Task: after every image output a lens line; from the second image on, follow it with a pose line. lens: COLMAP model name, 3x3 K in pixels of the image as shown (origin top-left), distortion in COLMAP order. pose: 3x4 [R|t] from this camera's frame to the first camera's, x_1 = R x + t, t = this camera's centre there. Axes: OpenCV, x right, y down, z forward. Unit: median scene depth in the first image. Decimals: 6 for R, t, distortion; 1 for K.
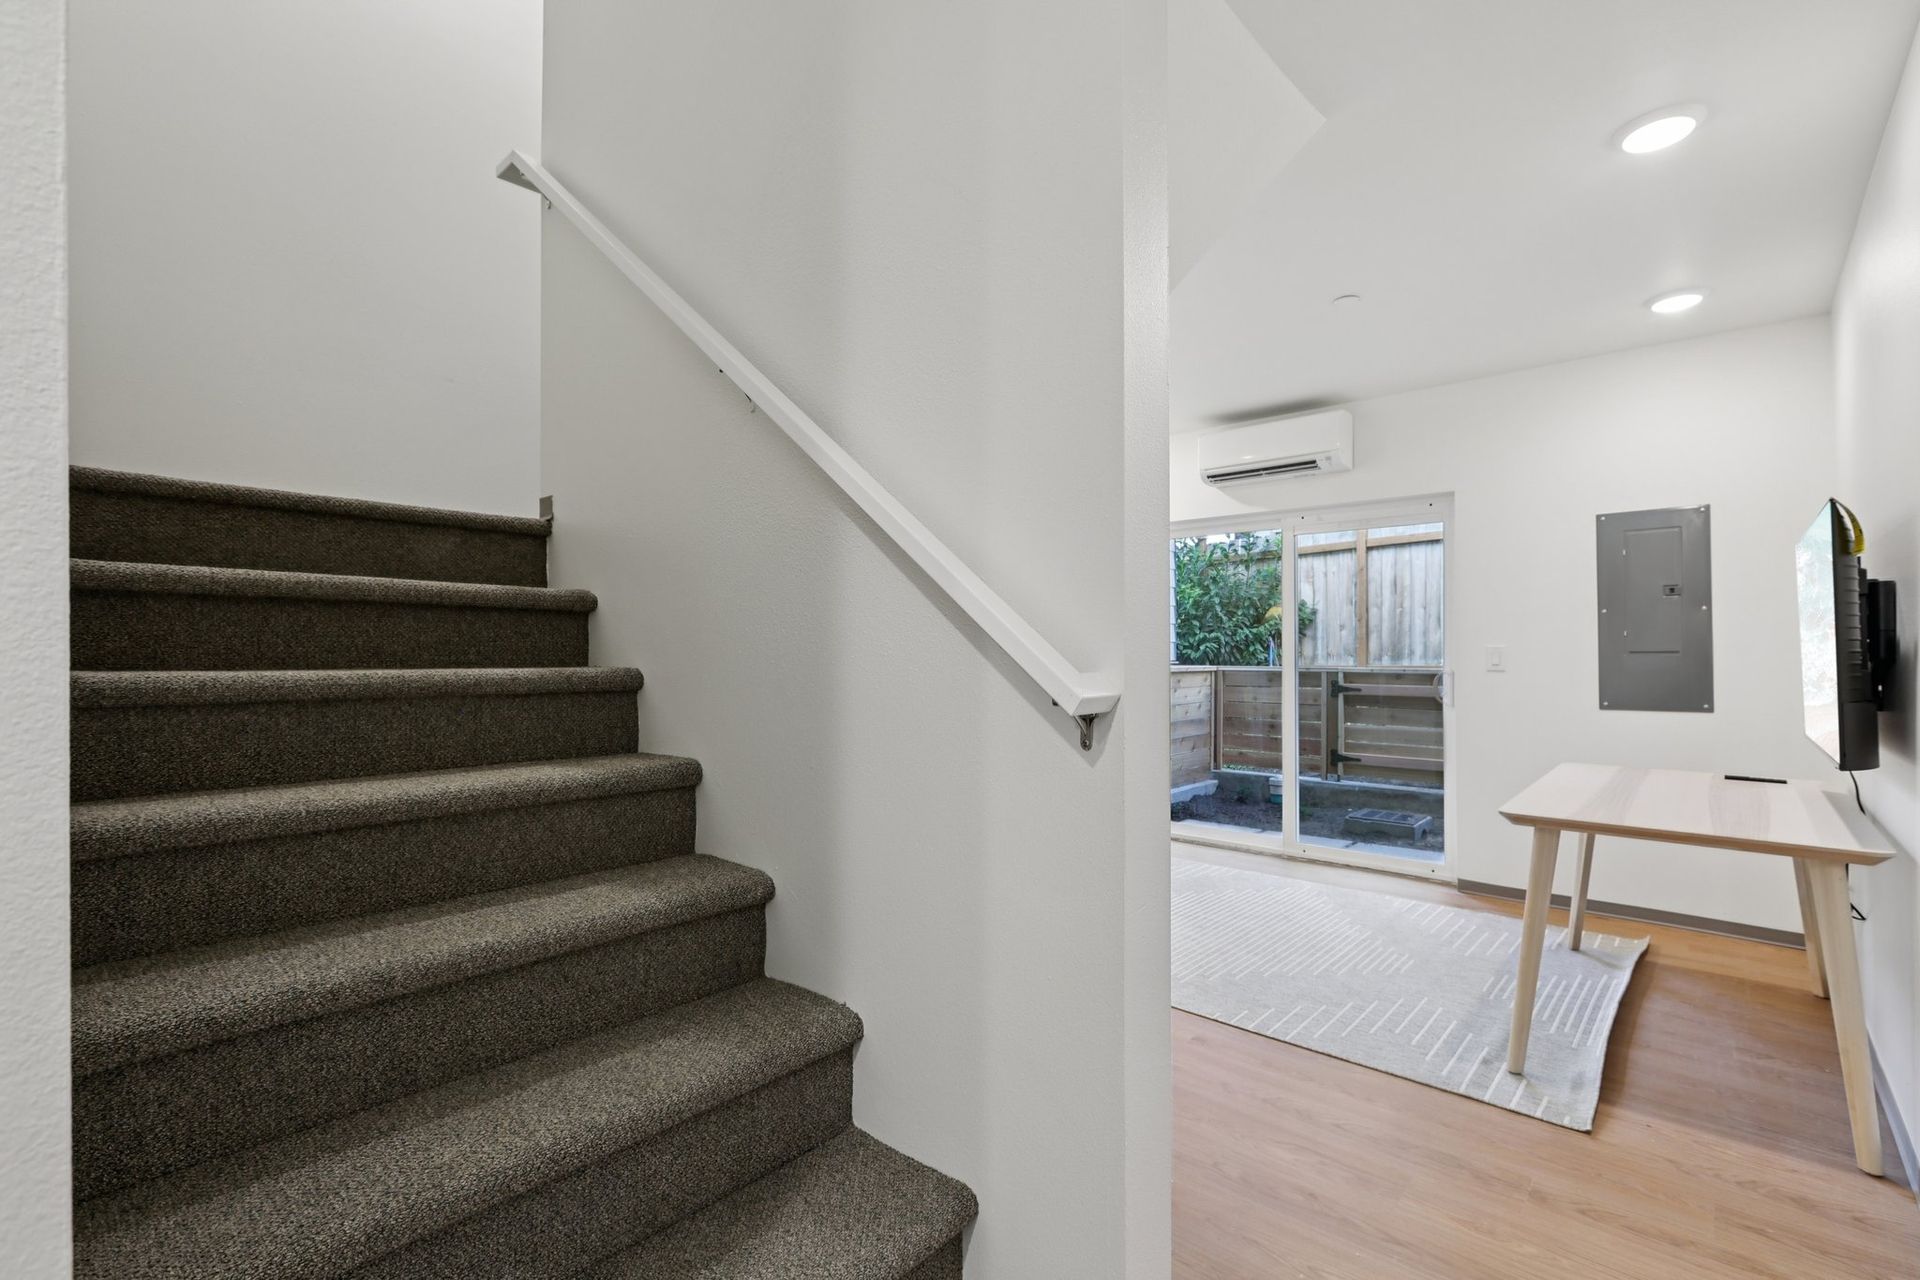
lens RADIAL K [[853.0, 0, 960.0], [0, 853.0, 640.0], [0, 0, 1]] dist [-0.002535, 0.000380]
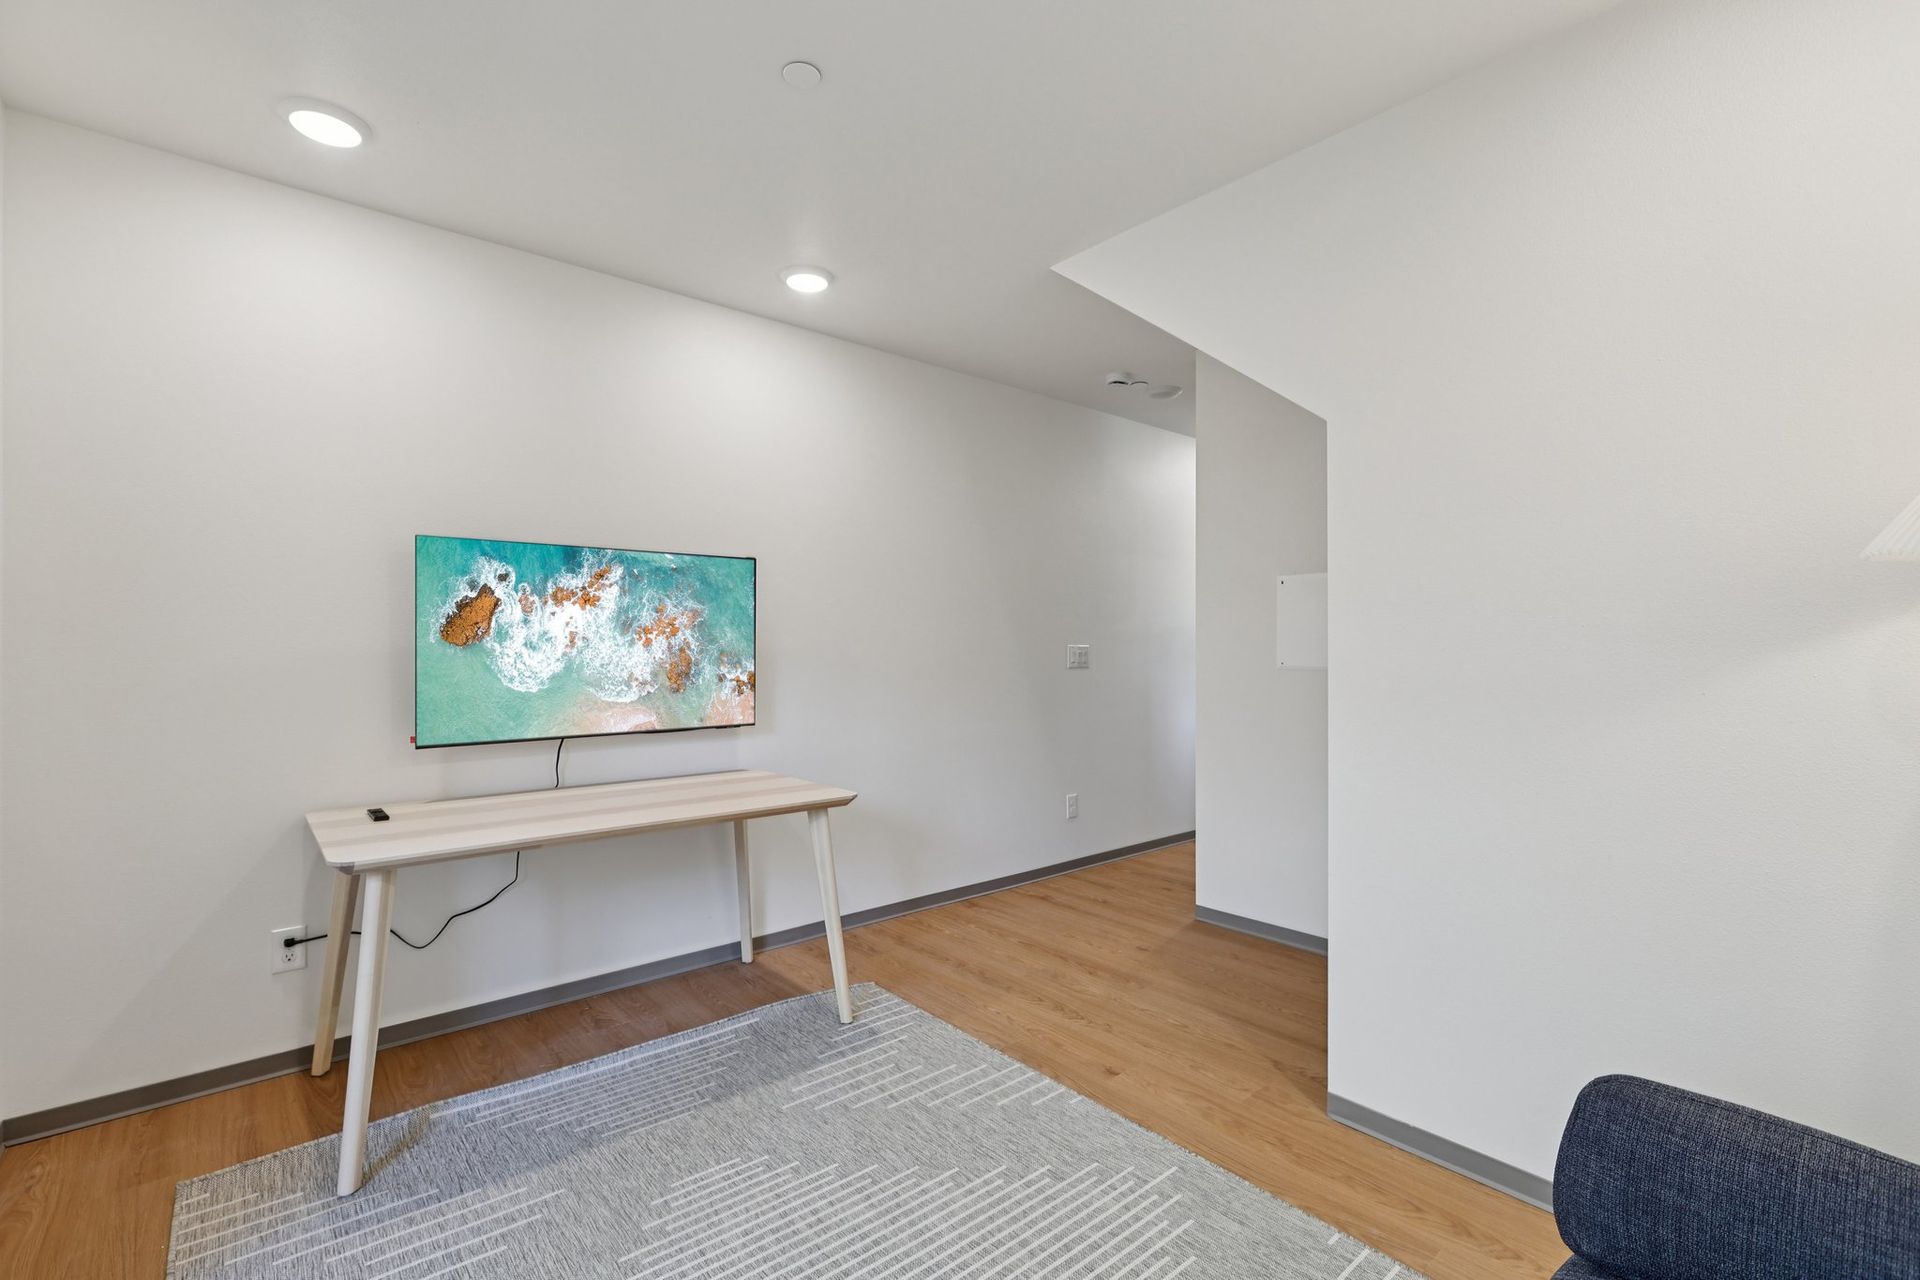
lens RADIAL K [[853.0, 0, 960.0], [0, 853.0, 640.0], [0, 0, 1]] dist [-0.002535, 0.000380]
pose [[-0.991613, 0.001308, 0.129233, 0.212207], [-0.001254, 0.999804, -0.019741, 0.011279], [-0.129234, -0.019737, -0.991418, 1.274290]]
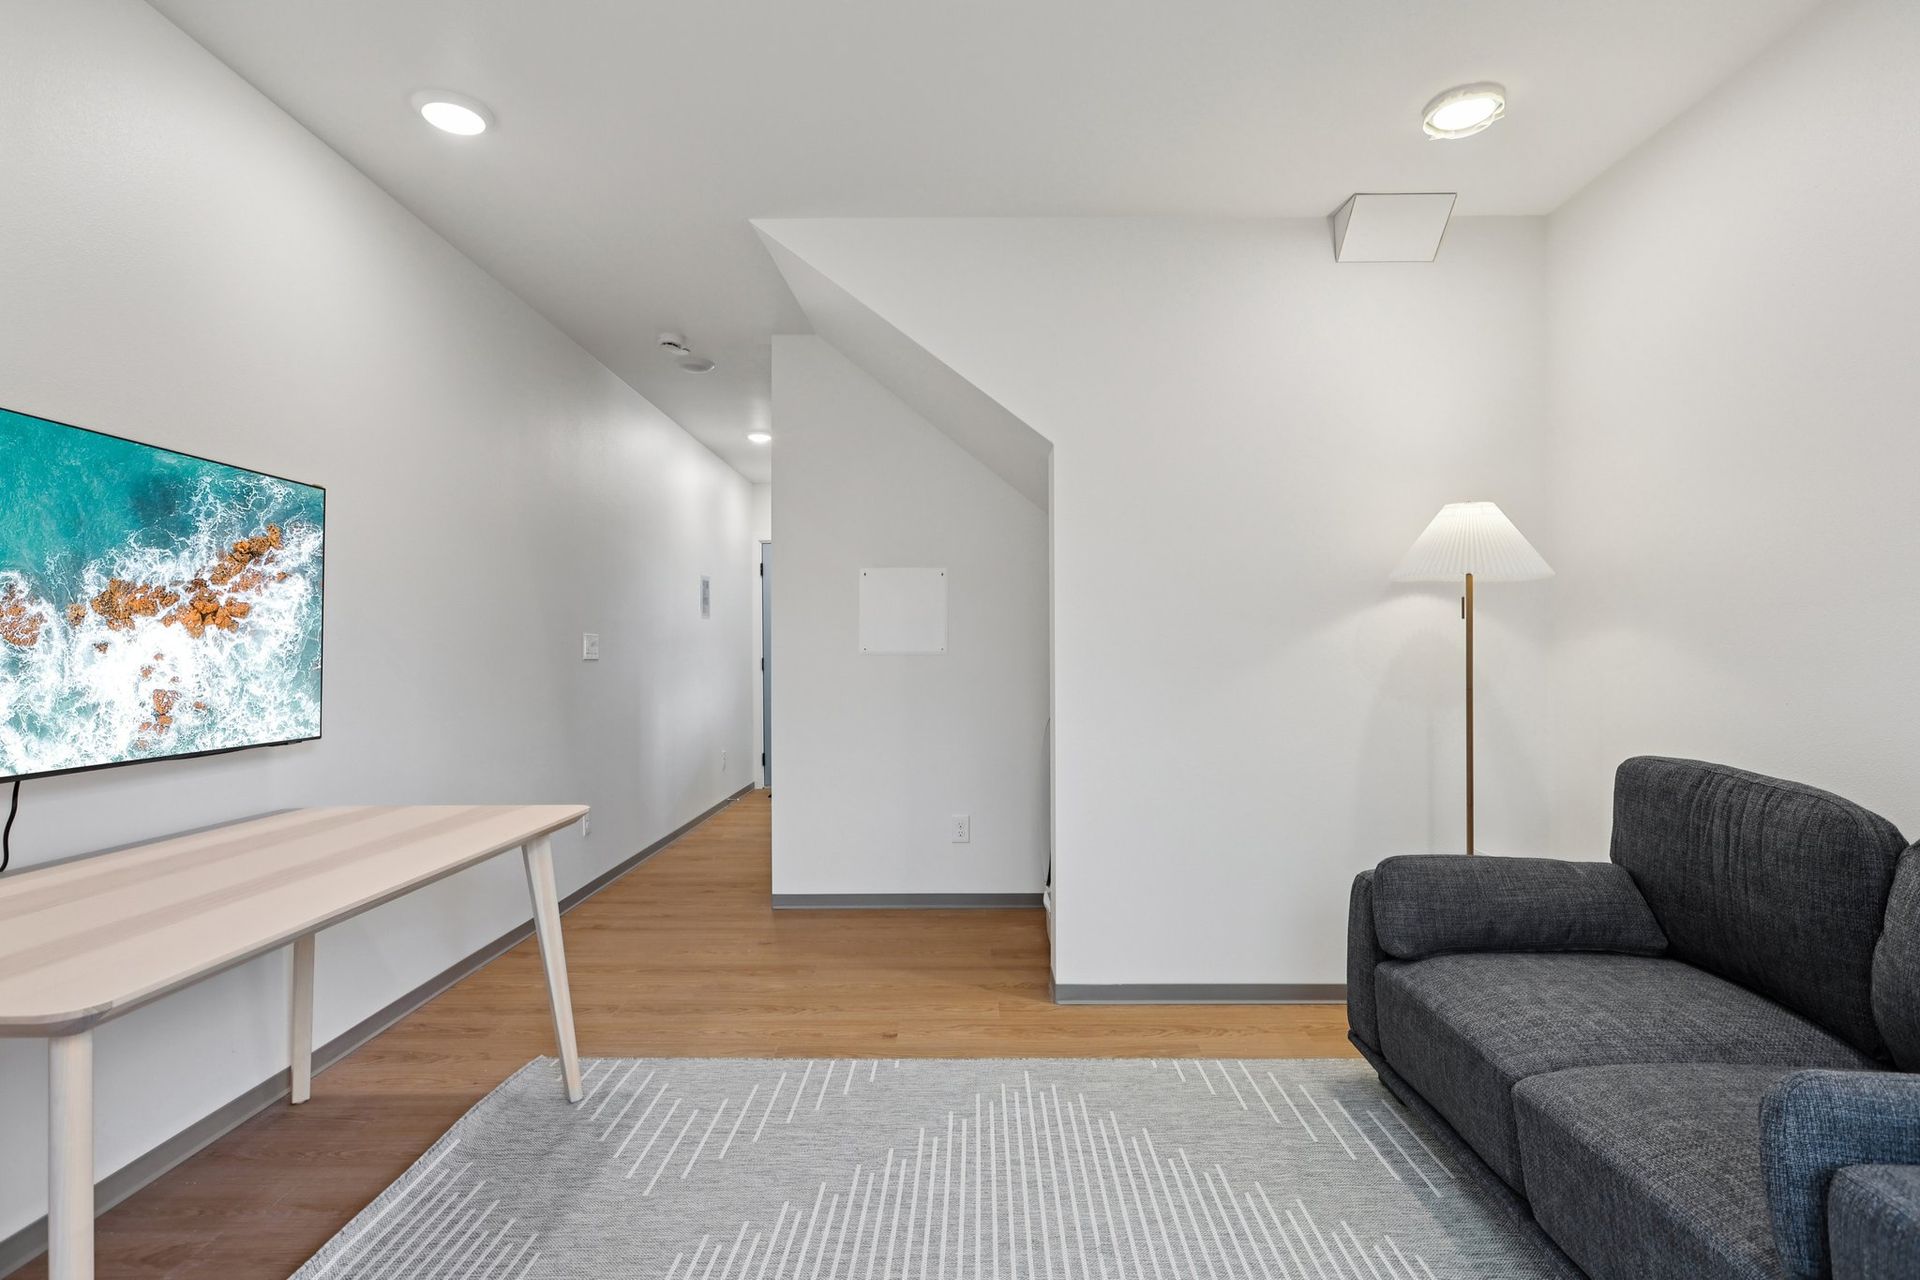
lens RADIAL K [[929.0, 0, 969.5], [0, 929.0, 647.0], [0, 0, 1]] dist [-0.000649, 0.000992]
pose [[-0.744231, -0.001562, -0.667921, 0.597230], [0.010497, 0.999846, -0.014036, 0.030738], [0.667840, -0.017457, -0.744100, 1.206076]]
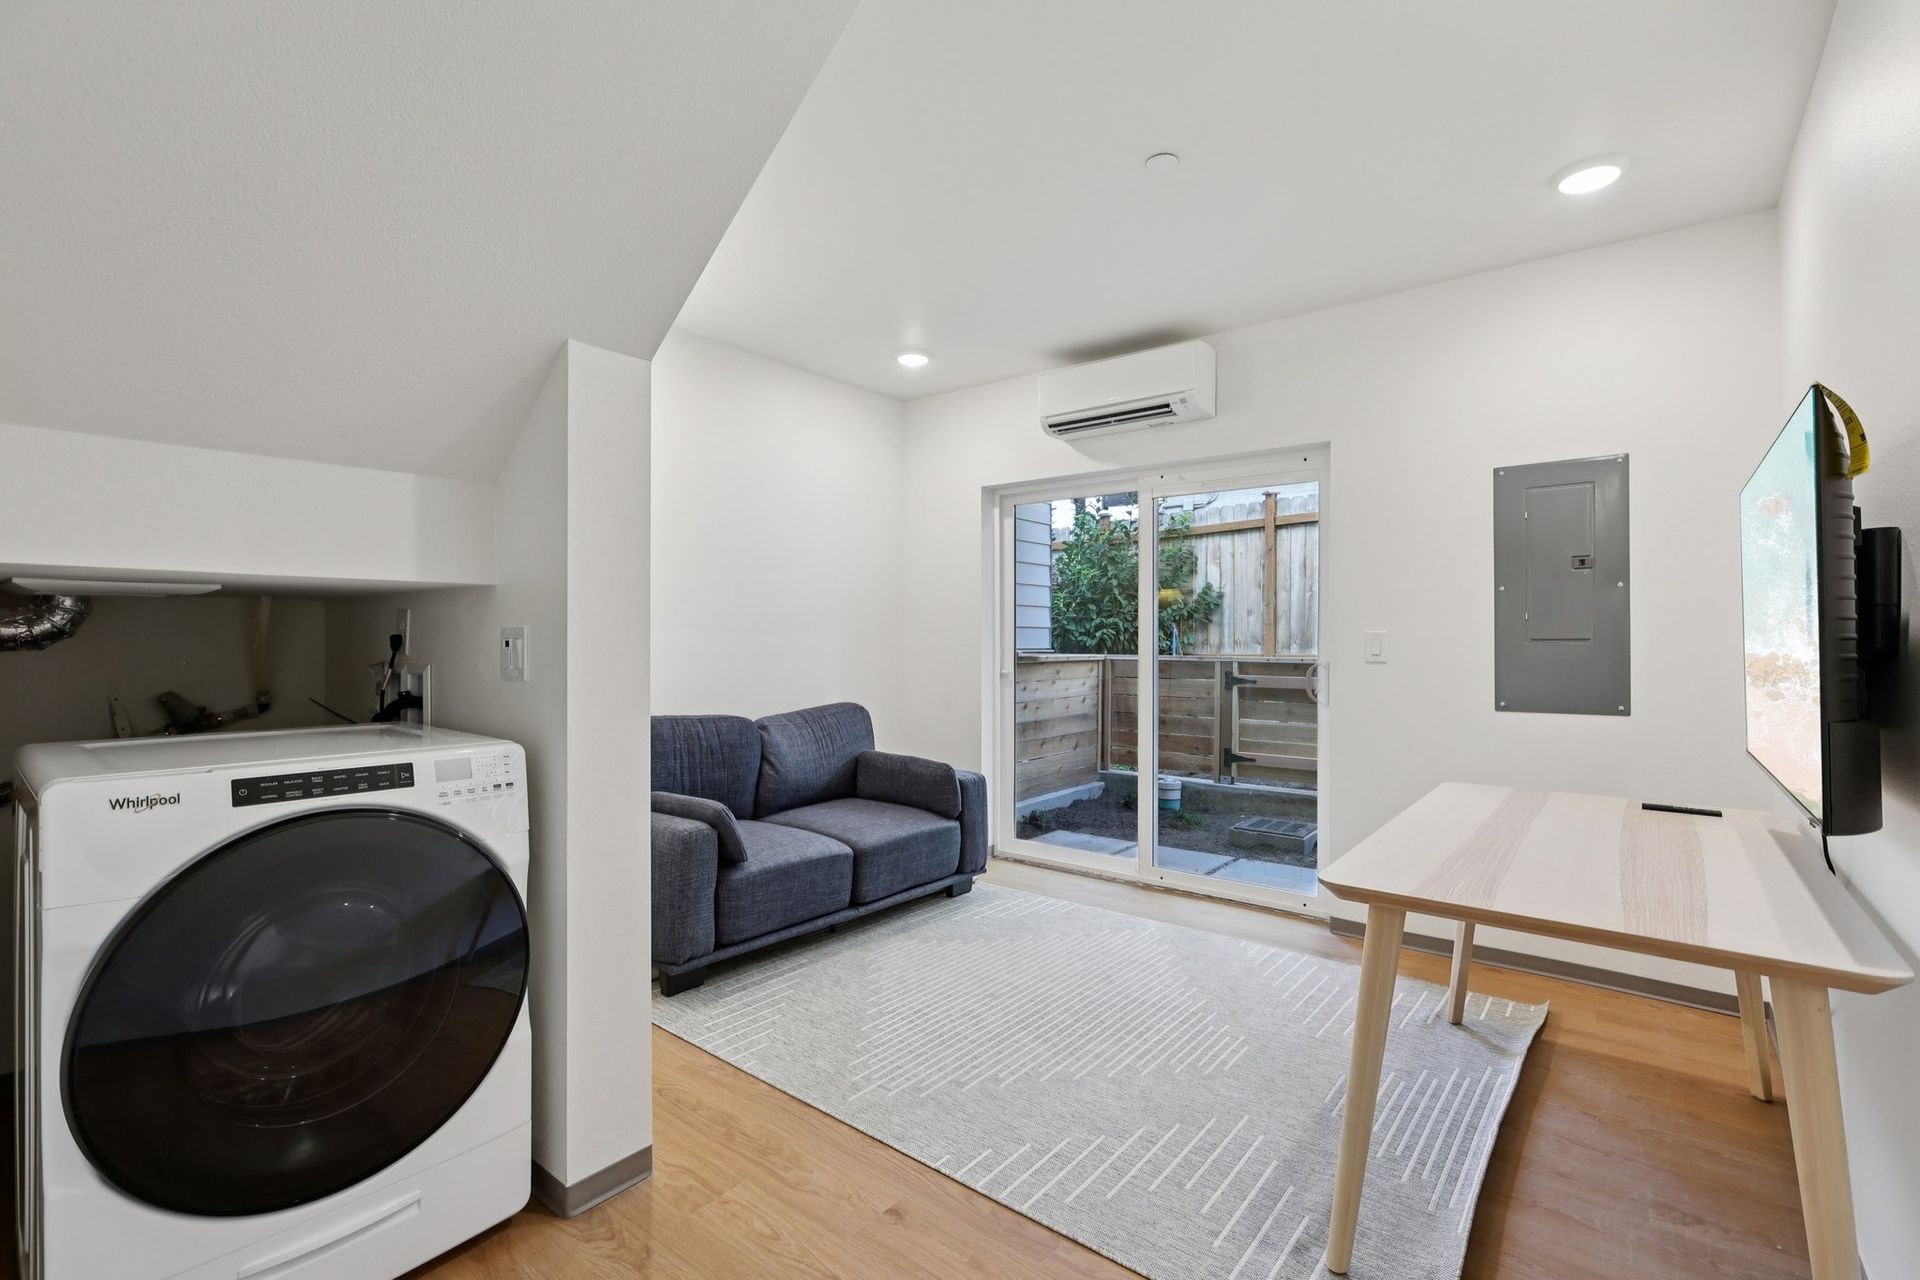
lens RADIAL K [[855.2, 0, 968.0], [0, 855.2, 635.2], [0, 0, 1]] dist [-0.000703, 0.000118]
pose [[0.998065, 0.002926, 0.062104, 0.192845], [-0.003513, 0.999950, 0.009337, 0.004013], [-0.062073, -0.009537, 0.998026, 0.214319]]
